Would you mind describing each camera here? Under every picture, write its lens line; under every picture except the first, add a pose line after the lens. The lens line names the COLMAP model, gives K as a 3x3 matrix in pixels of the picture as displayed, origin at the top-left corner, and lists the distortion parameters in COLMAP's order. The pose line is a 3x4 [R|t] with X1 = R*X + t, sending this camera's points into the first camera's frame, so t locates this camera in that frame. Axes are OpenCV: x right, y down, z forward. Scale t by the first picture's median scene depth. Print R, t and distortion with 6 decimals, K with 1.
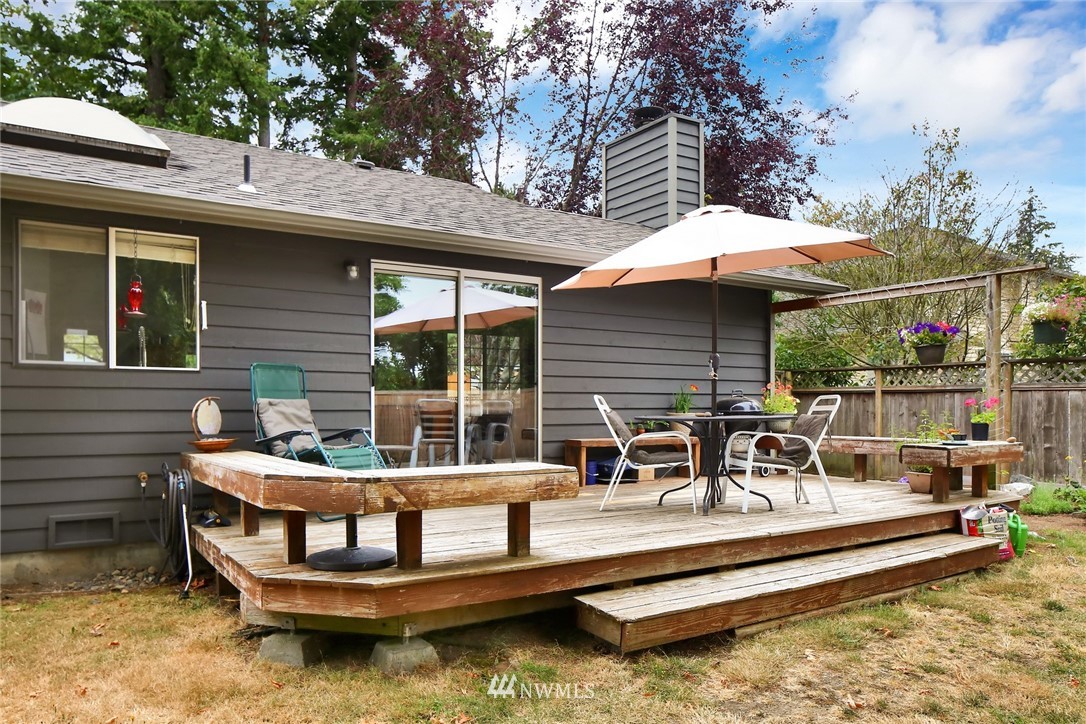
lens RADIAL K [[781.3, 0, 545.5], [0, 781.3, 292.8], [0, 0, 1]] dist [0.000199, -0.004849]
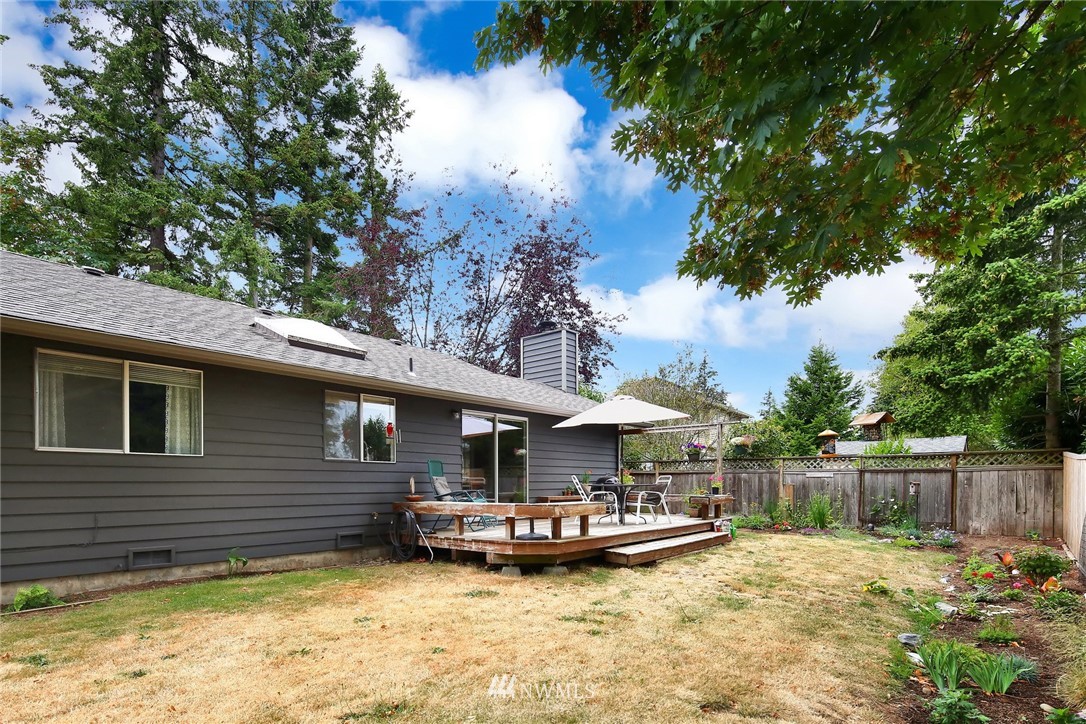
lens RADIAL K [[535.3, 0, 553.1], [0, 535.3, 348.1], [0, 0, 1]] dist [-0.003437, -0.001025]
pose [[0.958816, 0.067283, 0.275943, -0.484640], [-0.039227, 0.993596, -0.105965, -0.076757], [-0.281305, 0.090777, 0.955315, -0.560620]]
